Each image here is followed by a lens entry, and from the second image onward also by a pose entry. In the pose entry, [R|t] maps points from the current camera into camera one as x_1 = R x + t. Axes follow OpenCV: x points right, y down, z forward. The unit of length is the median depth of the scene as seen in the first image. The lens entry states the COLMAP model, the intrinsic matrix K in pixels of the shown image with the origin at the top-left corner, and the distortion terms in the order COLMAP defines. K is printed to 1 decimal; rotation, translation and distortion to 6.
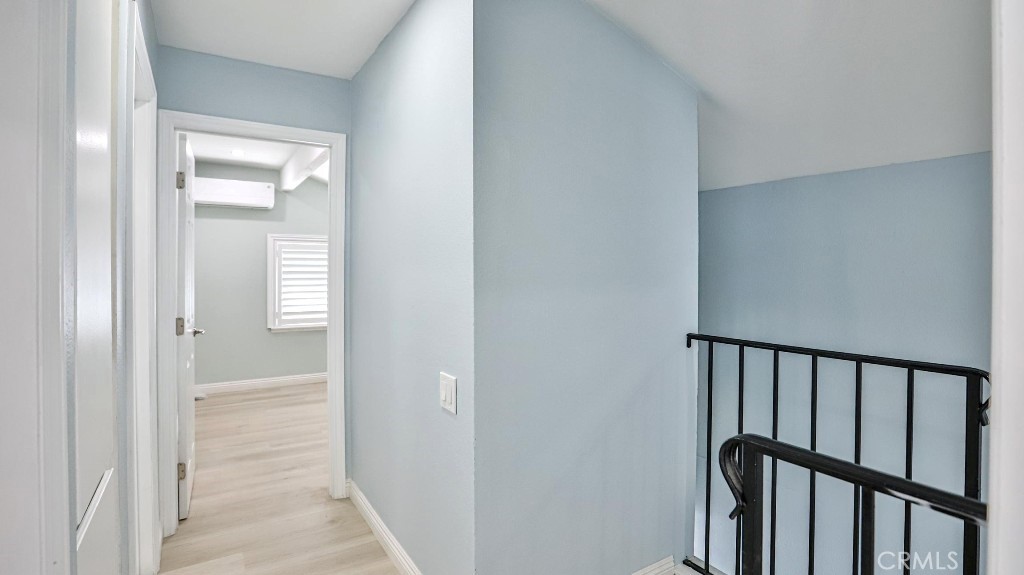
lens RADIAL K [[509.1, 0, 512.0], [0, 509.1, 271.9], [0, 0, 1]] dist [-0.000848, 0.000511]
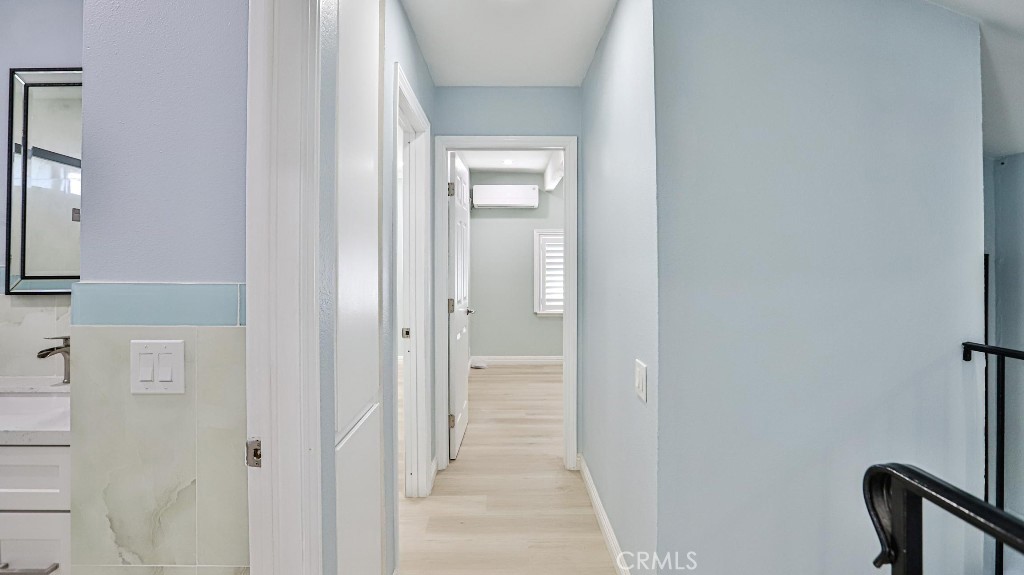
lens RADIAL K [[507.1, 0, 513.4], [0, 507.1, 259.8], [0, 0, 1]] dist [-0.001440, 0.000131]
pose [[0.861394, -0.001651, -0.507935, 0.107943], [-0.002573, 0.999968, -0.007615, 0.002687], [0.507931, 0.007867, 0.861362, -0.004248]]
